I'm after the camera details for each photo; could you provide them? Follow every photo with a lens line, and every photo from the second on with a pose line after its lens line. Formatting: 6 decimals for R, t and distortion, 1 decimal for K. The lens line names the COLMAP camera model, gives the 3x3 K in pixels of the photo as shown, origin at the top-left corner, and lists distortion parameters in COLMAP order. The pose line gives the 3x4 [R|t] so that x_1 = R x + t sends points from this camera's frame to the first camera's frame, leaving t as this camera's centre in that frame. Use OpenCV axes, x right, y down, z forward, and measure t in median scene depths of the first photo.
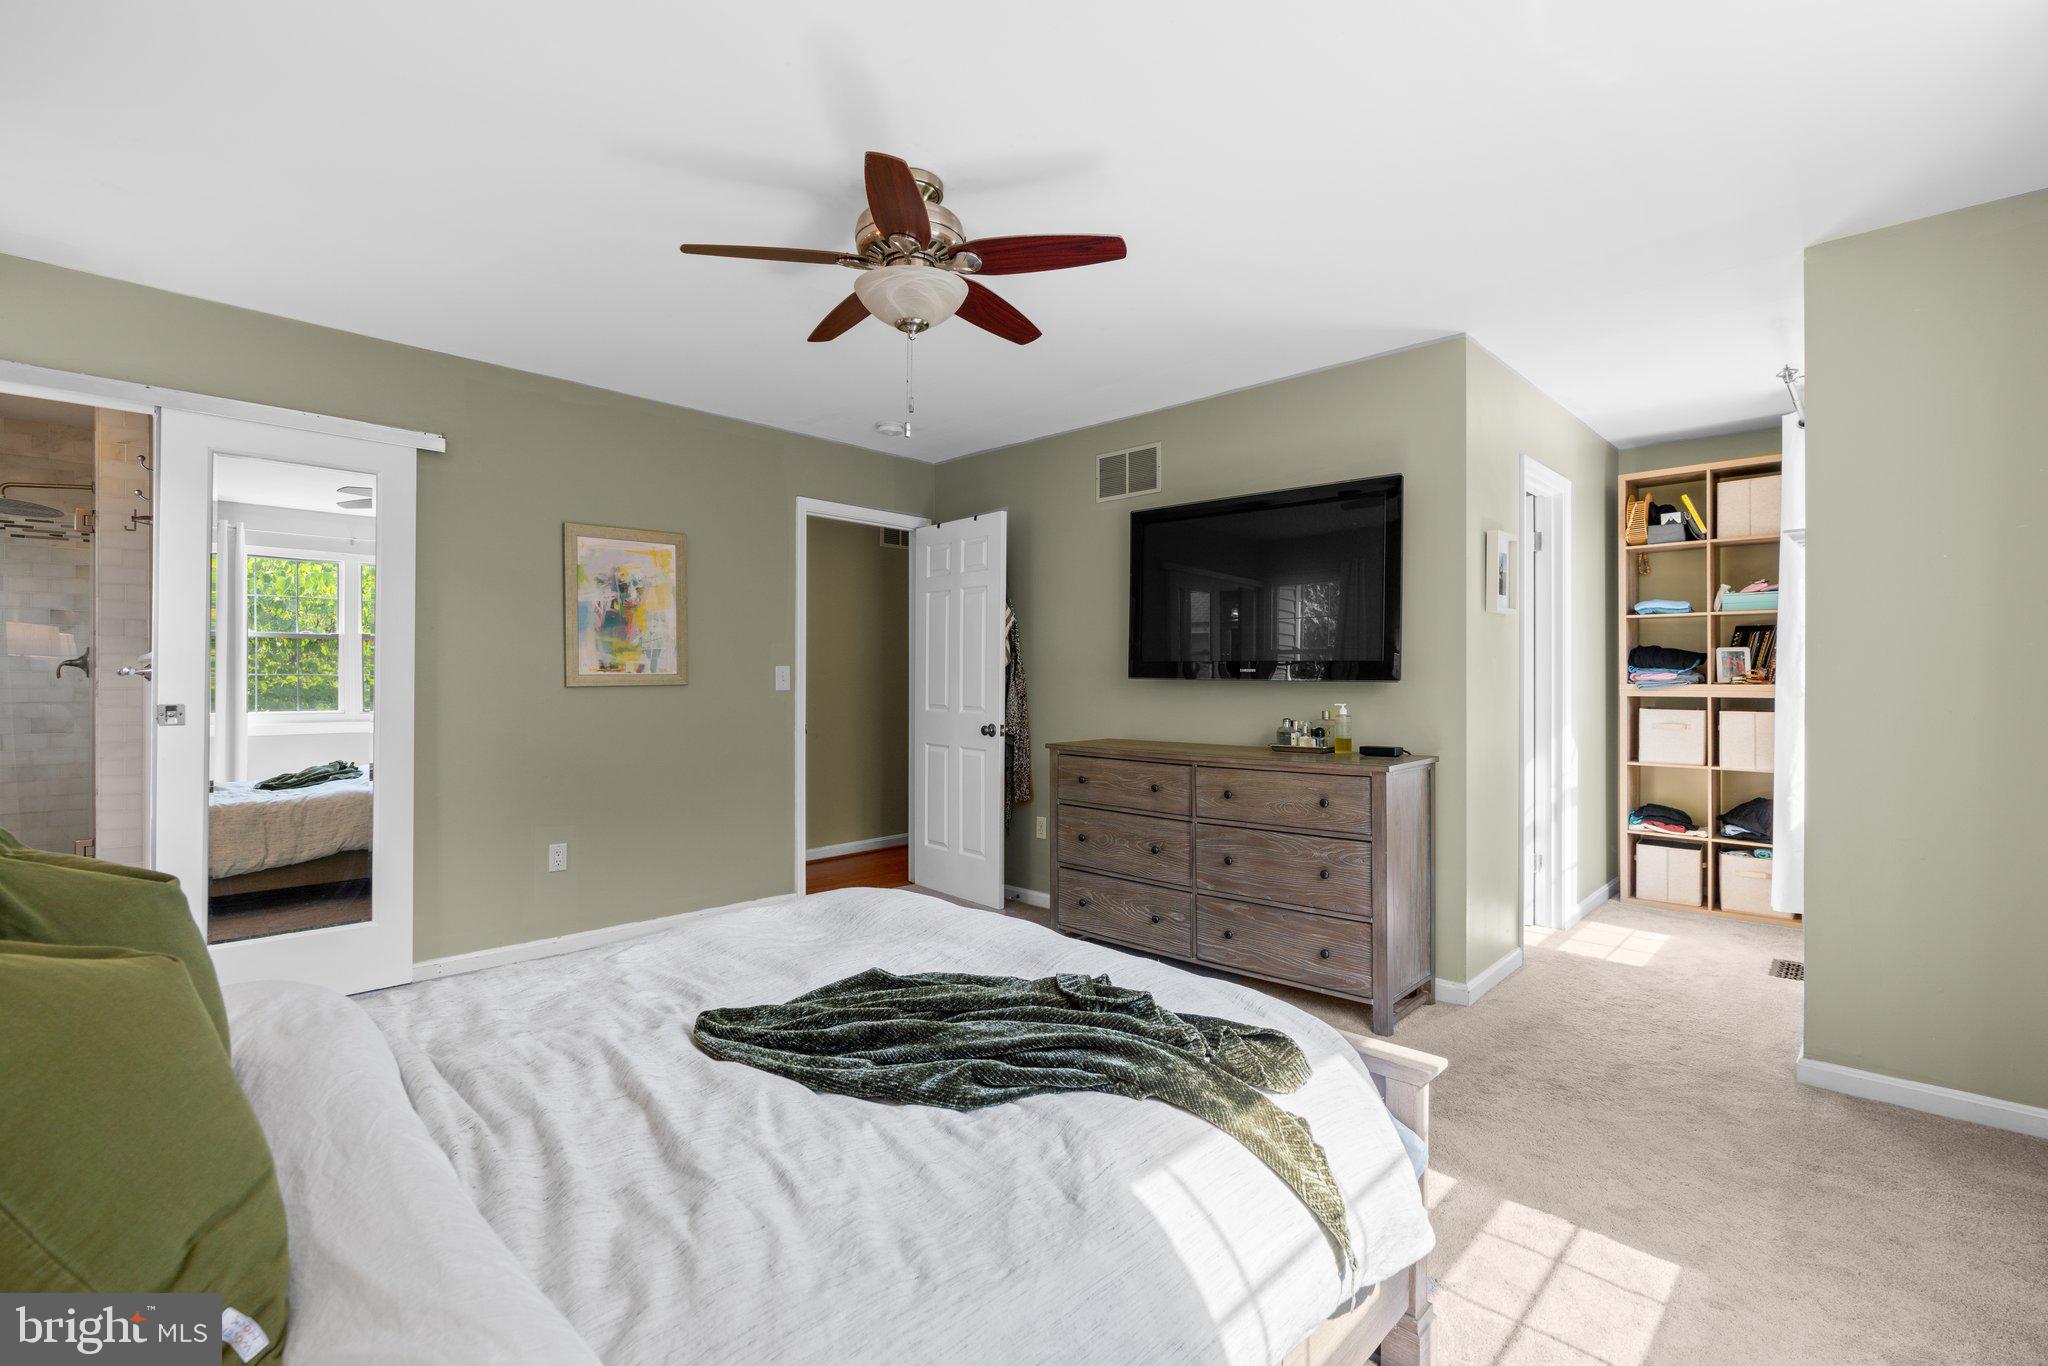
lens RADIAL K [[917.0, 0, 1028.8], [0, 917.0, 678.5], [0, 0, 1]] dist [-0.009243, 0.000573]
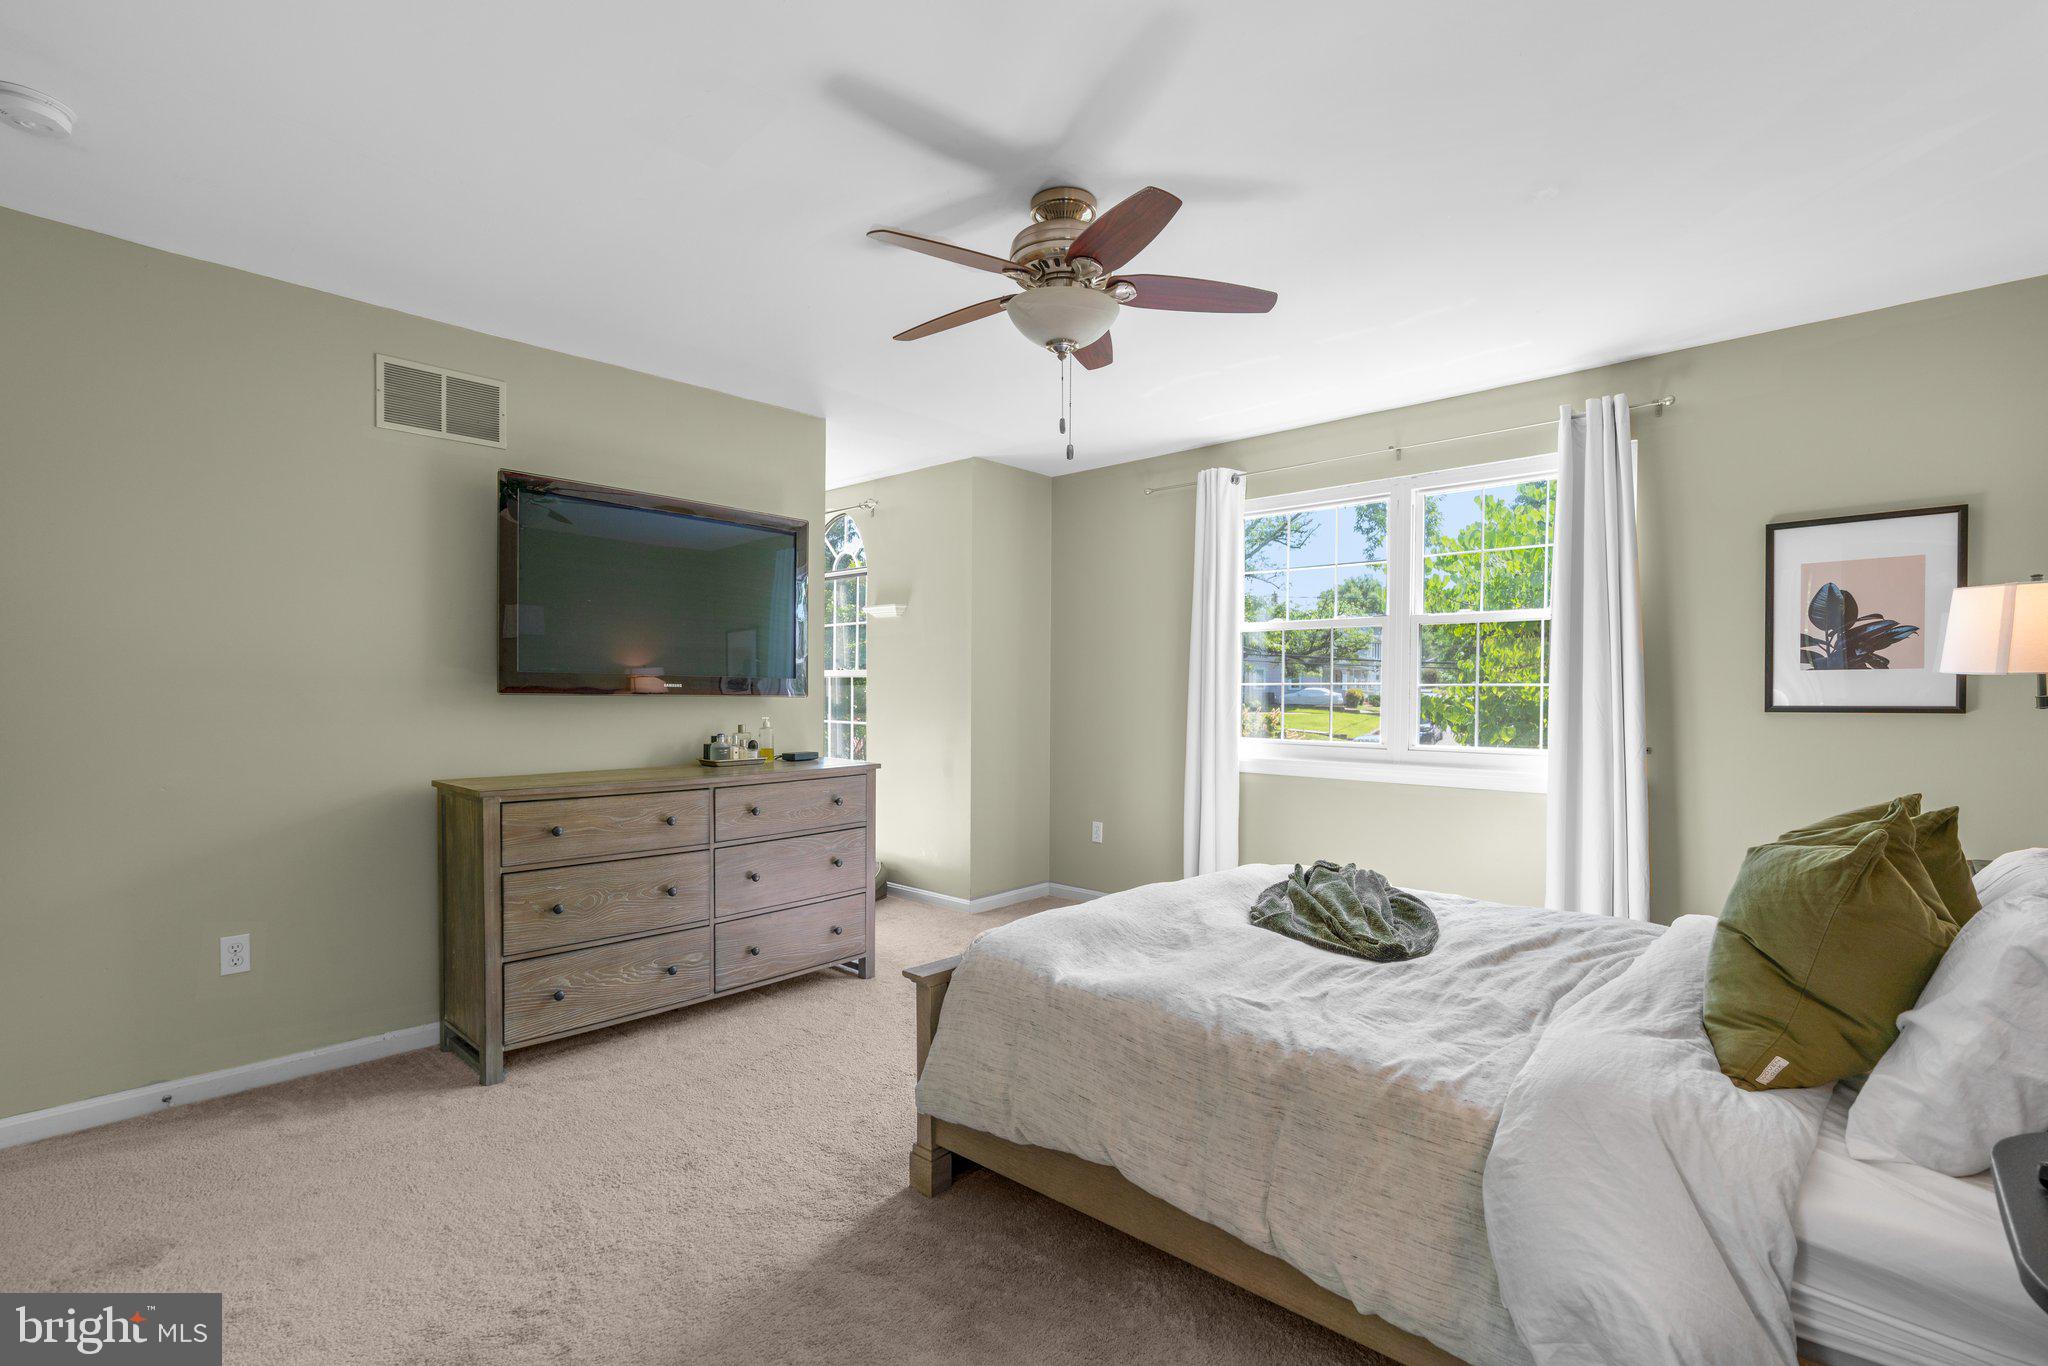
lens RADIAL K [[916.5, 0, 1023.6], [0, 916.5, 689.9], [0, 0, 1]] dist [-0.010750, 0.003693]
pose [[-0.026728, 0.005796, 0.999626, -0.739095], [-0.007094, 0.999957, -0.005988, -0.001515], [-0.999618, -0.007252, -0.026685, 0.689635]]
